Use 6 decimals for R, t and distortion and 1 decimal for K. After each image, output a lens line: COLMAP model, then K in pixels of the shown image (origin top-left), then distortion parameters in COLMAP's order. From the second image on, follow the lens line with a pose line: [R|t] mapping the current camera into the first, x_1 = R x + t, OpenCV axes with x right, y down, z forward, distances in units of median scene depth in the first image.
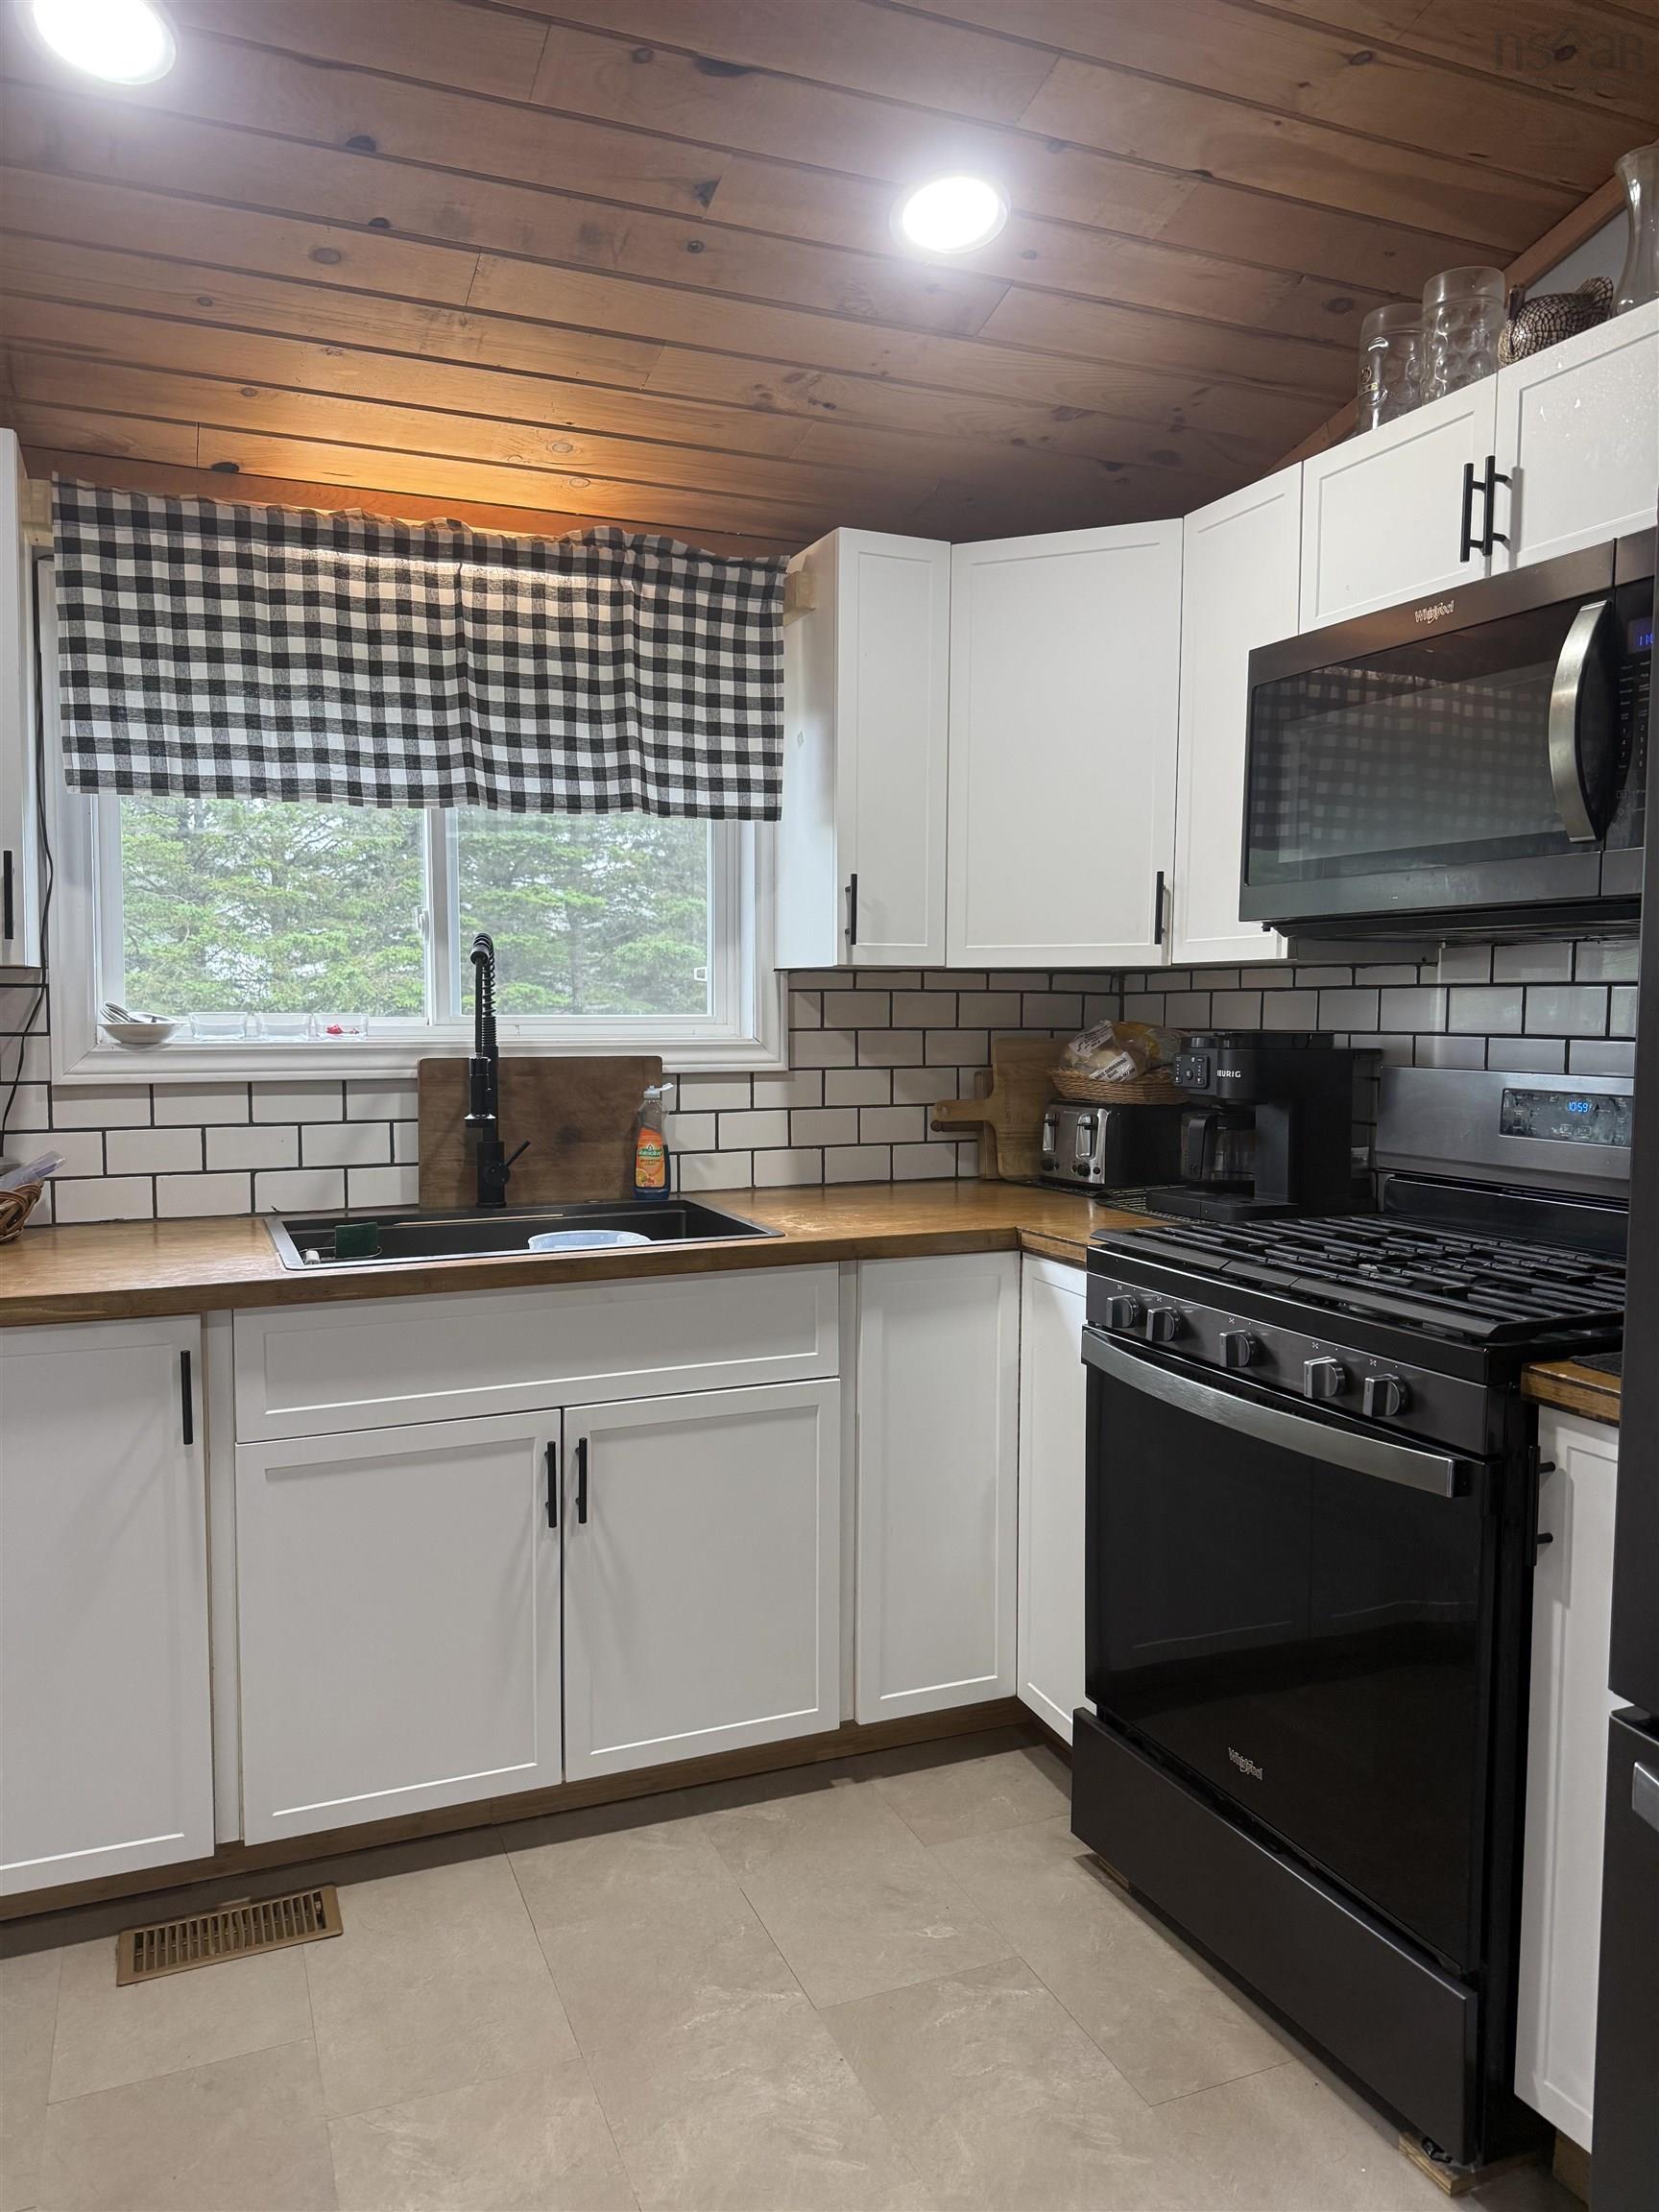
lens RADIAL K [[1578.8, 0, 824.8], [0, 1578.8, 1104.7], [0, 0, 1]] dist [0.012181, -0.007424]
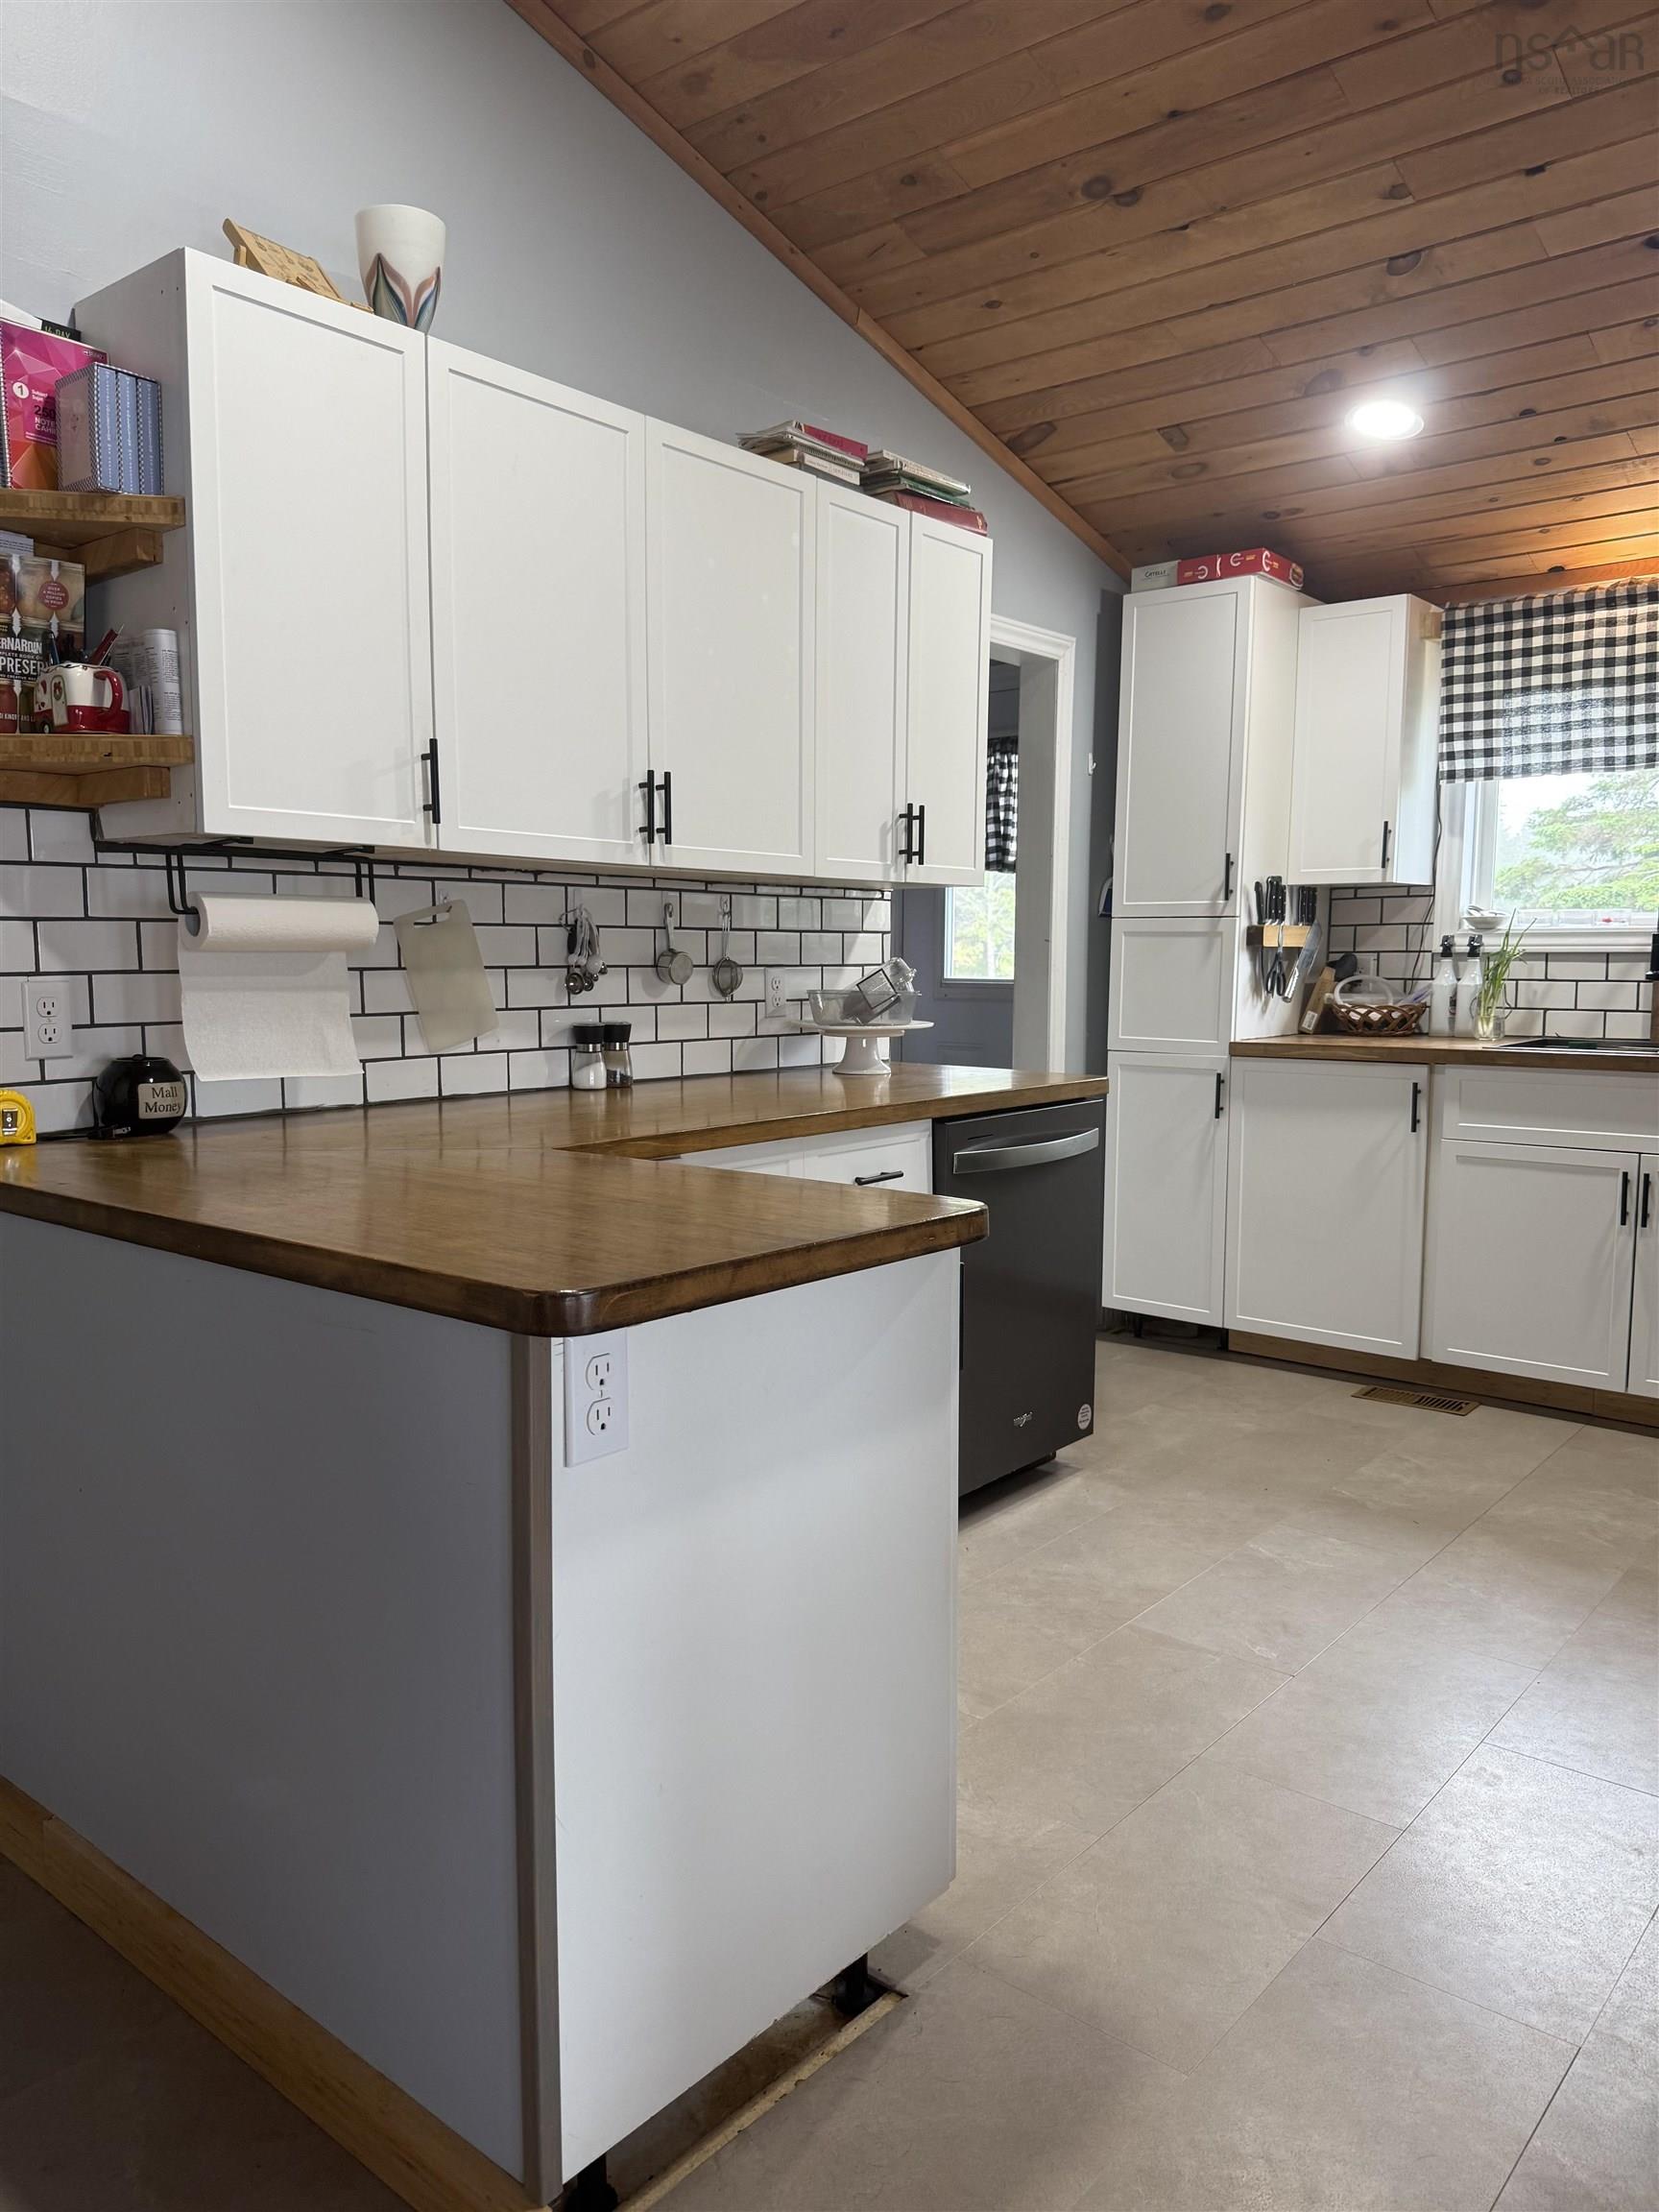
lens RADIAL K [[1578.8, 0, 828.0], [0, 1578.8, 1106.3], [0, 0, 1]] dist [0.012181, -0.007424]
pose [[0.459405, 0.084187, -0.884228, 0.796906], [-0.064490, 0.996032, 0.061326, 0.096843], [0.885883, 0.028850, 0.463011, -0.412288]]
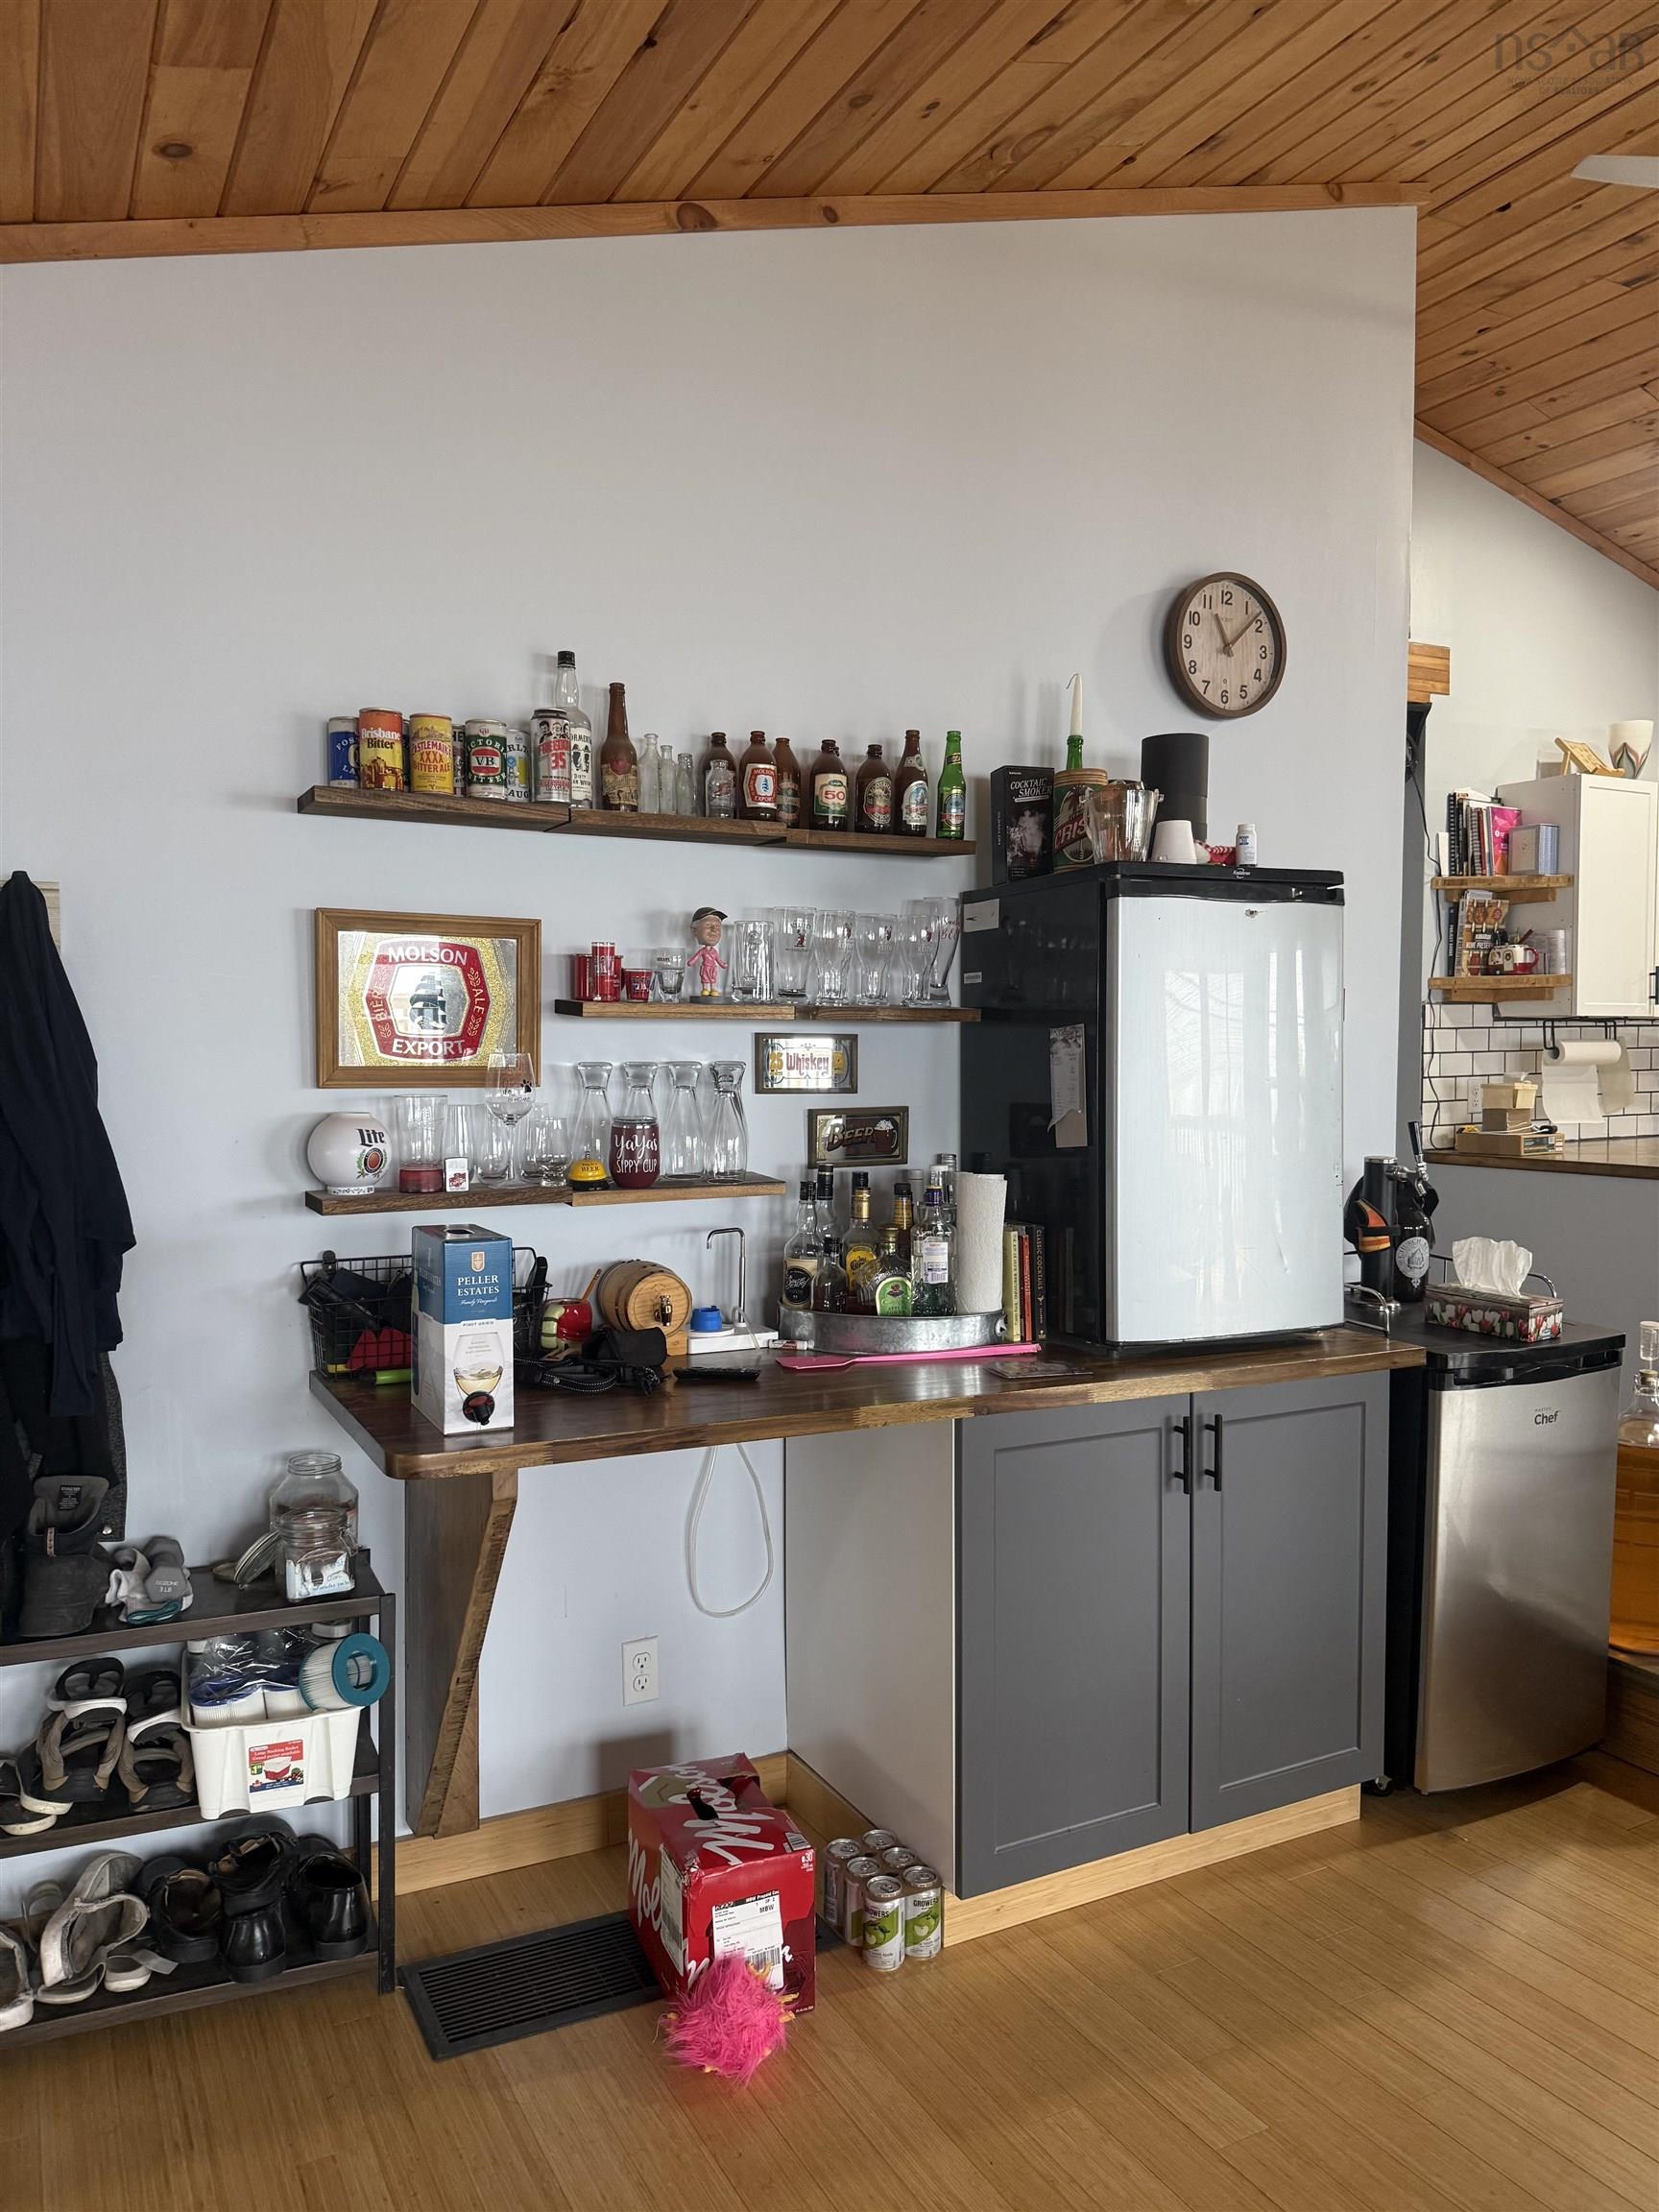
lens RADIAL K [[1578.8, 0, 831.6], [0, 1578.8, 1108.5], [0, 0, 1]] dist [0.012181, -0.007424]
pose [[0.097615, 0.035711, -0.994583, 1.473486], [-0.066432, 0.997361, 0.029291, 0.130209], [0.993005, 0.063213, 0.099730, -1.129725]]
